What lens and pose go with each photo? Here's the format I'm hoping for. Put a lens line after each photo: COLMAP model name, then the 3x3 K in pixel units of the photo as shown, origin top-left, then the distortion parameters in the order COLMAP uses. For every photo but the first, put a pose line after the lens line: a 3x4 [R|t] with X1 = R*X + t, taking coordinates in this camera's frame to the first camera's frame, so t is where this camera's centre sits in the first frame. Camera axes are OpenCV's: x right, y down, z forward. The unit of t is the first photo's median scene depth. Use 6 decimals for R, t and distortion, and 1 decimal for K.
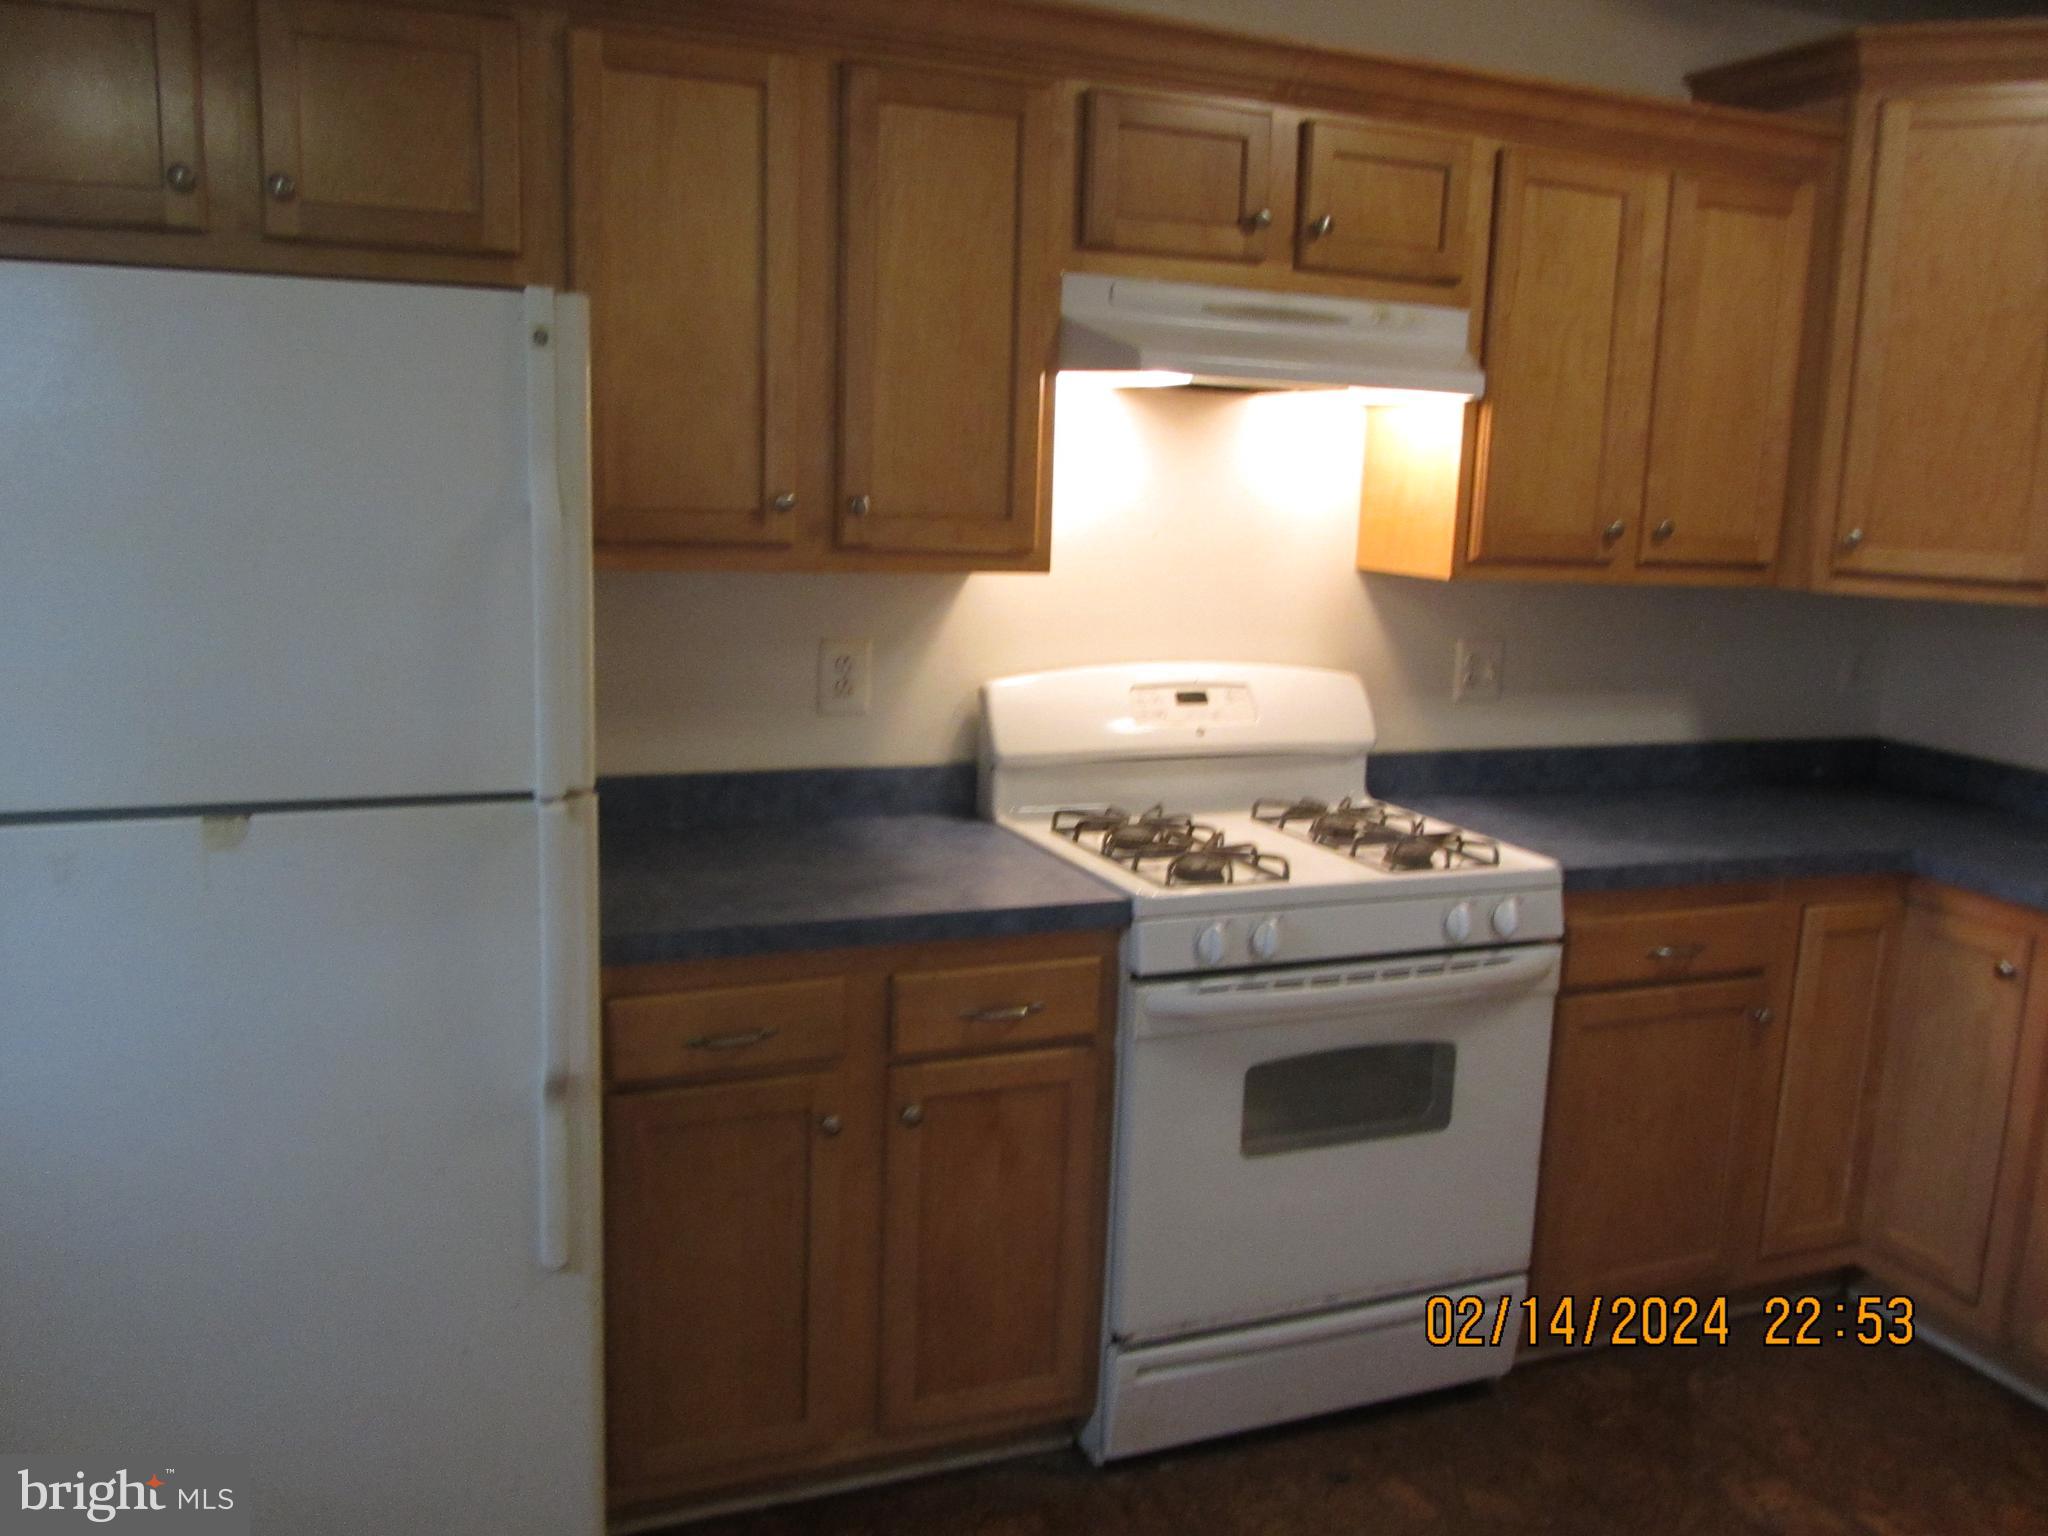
lens RADIAL K [[1686.4, 0, 1038.6], [0, 1686.4, 751.4], [0, 0, 1]] dist [-0.032498, 0.008799]
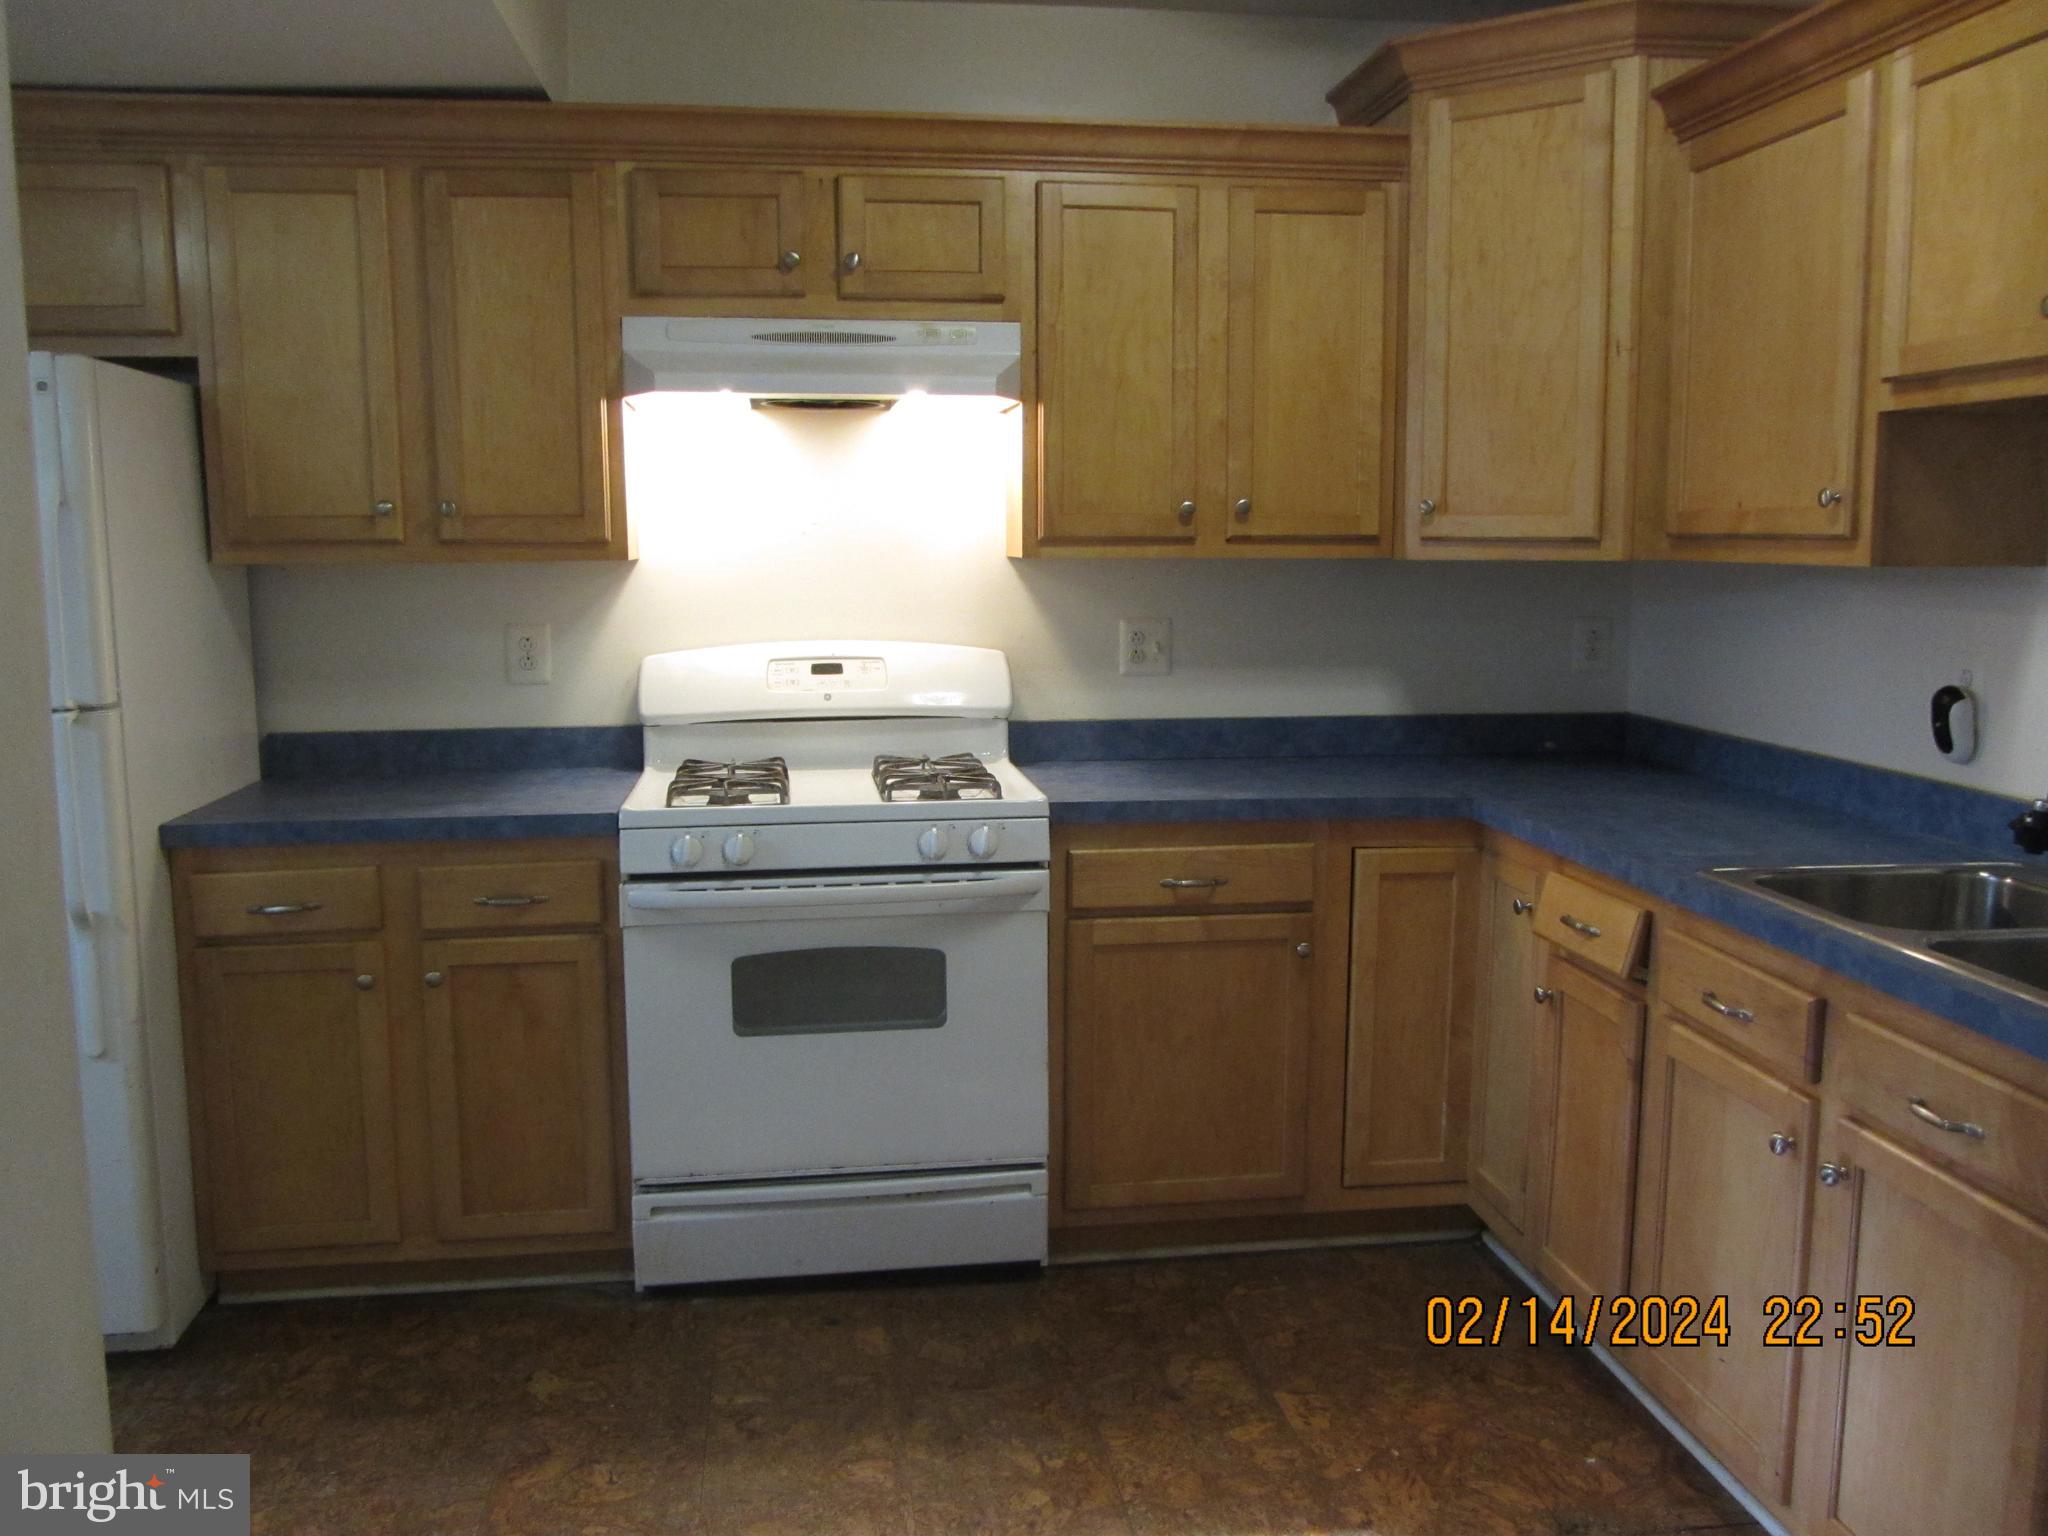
lens RADIAL K [[1686.4, 0, 1046.4], [0, 1686.4, 750.6], [0, 0, 1]] dist [-0.032498, 0.008799]
pose [[0.968282, -0.010768, -0.249627, 0.572064], [-0.000275, 0.999024, -0.044162, 0.082744], [0.249859, 0.042830, 0.967335, -0.098881]]
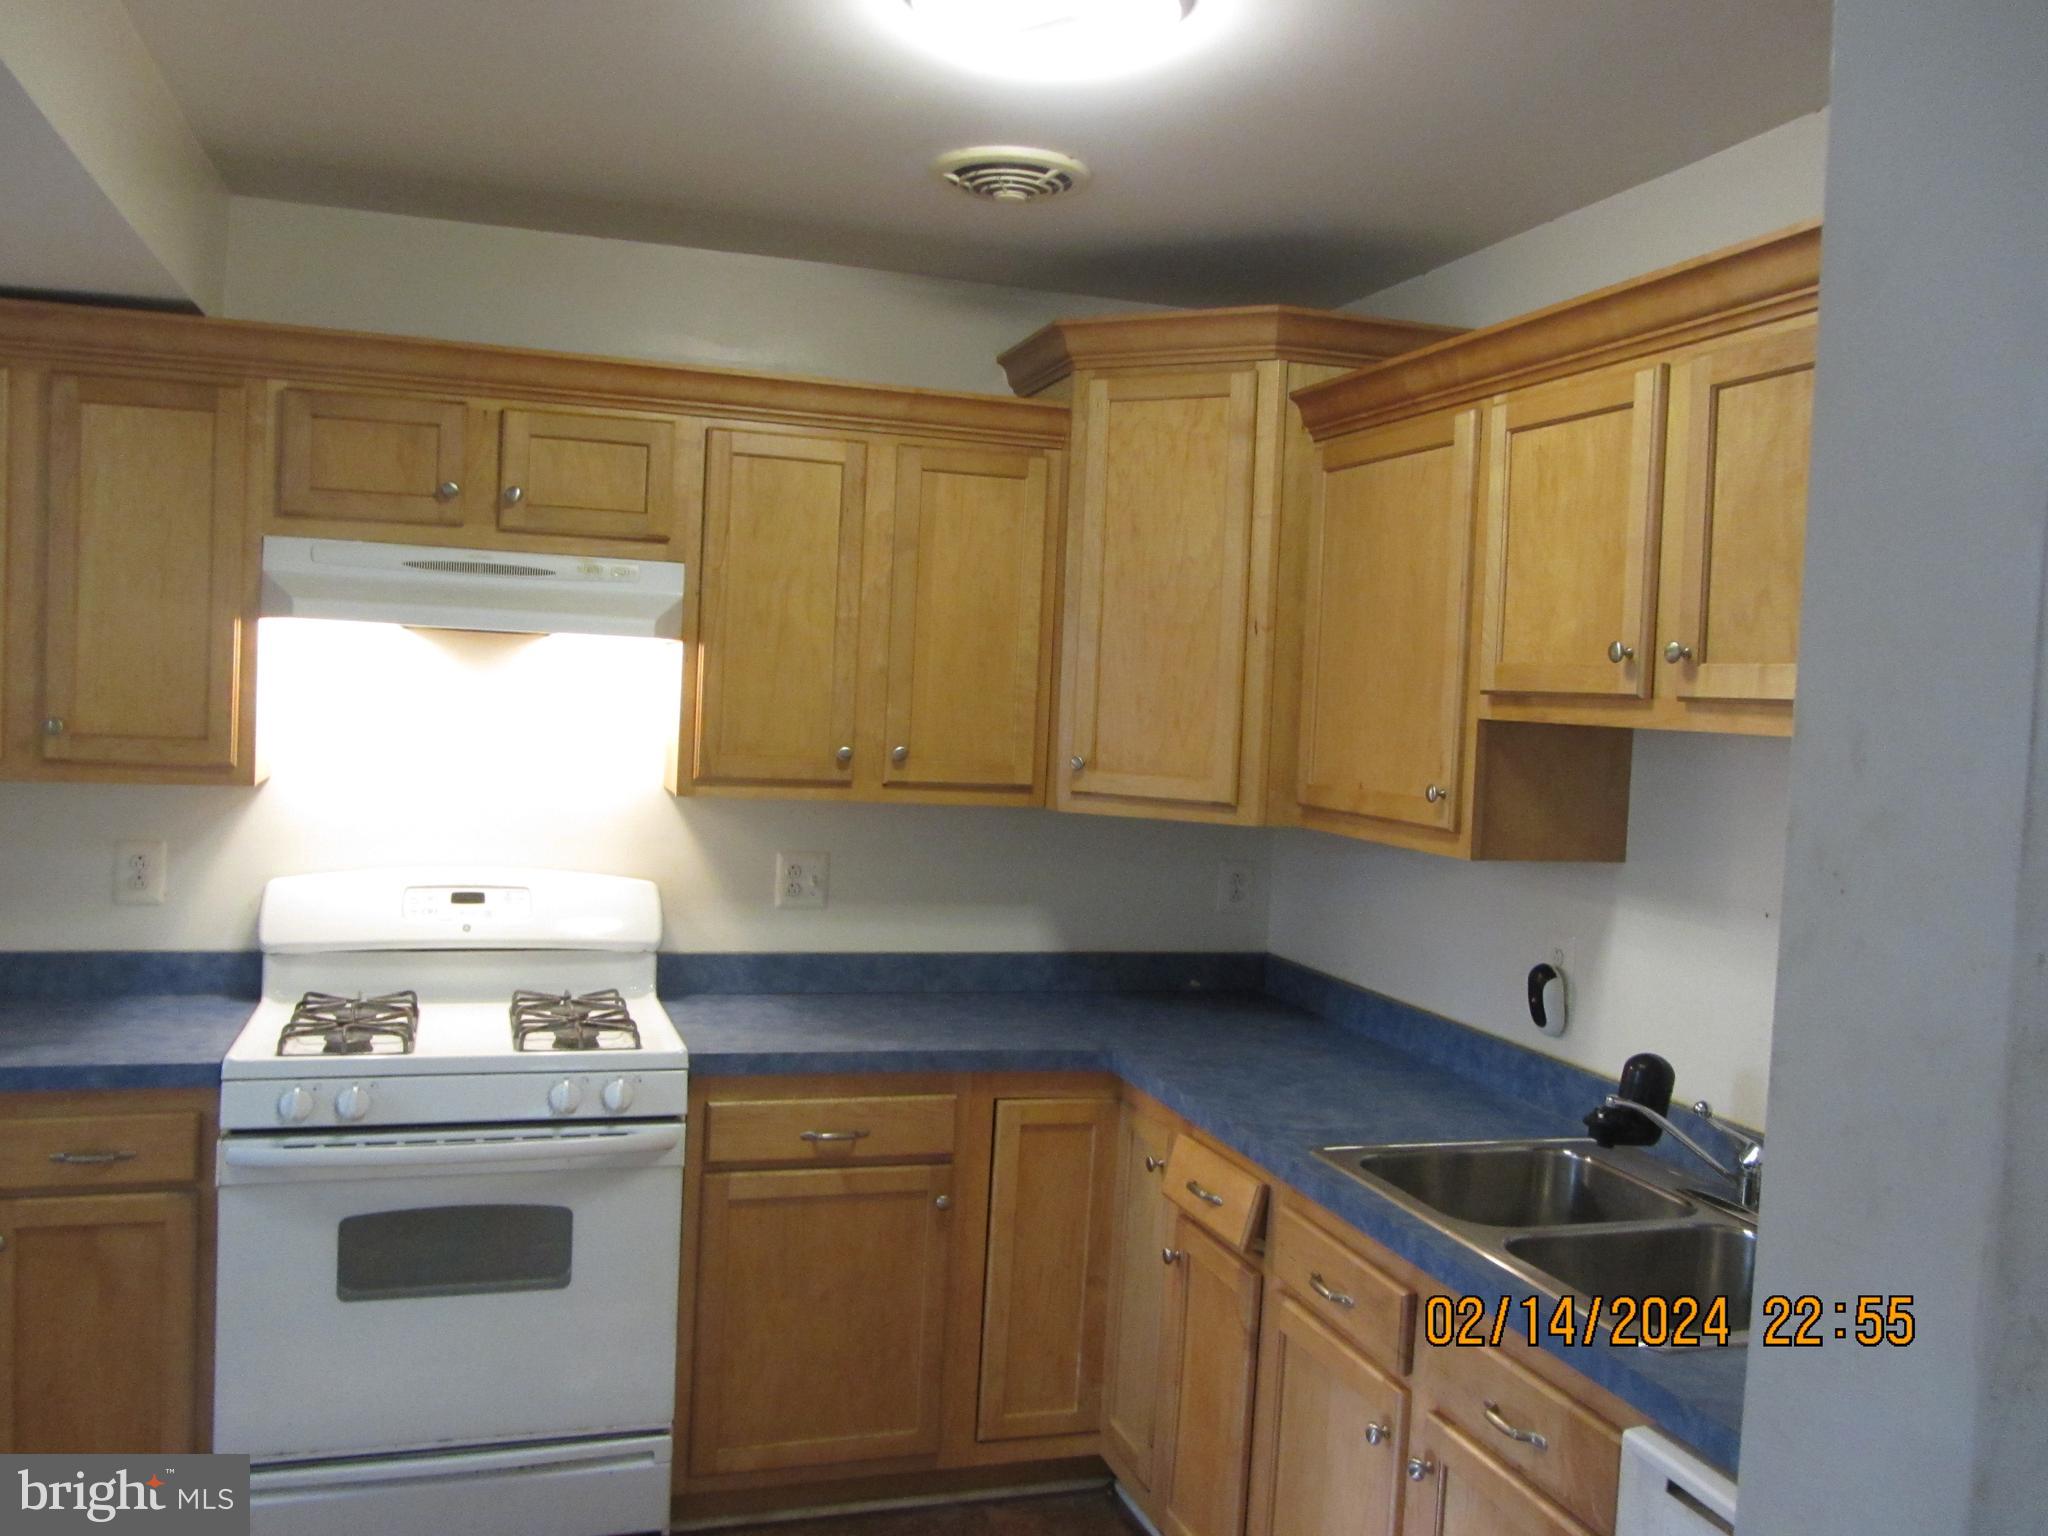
lens RADIAL K [[1686.4, 0, 1040.3], [0, 1686.4, 753.9], [0, 0, 1]] dist [-0.032498, 0.008799]
pose [[0.997224, 0.010090, -0.073776, 0.601232], [-0.019857, 0.990933, -0.132884, 0.016059], [0.071766, 0.133980, 0.988382, -0.109402]]
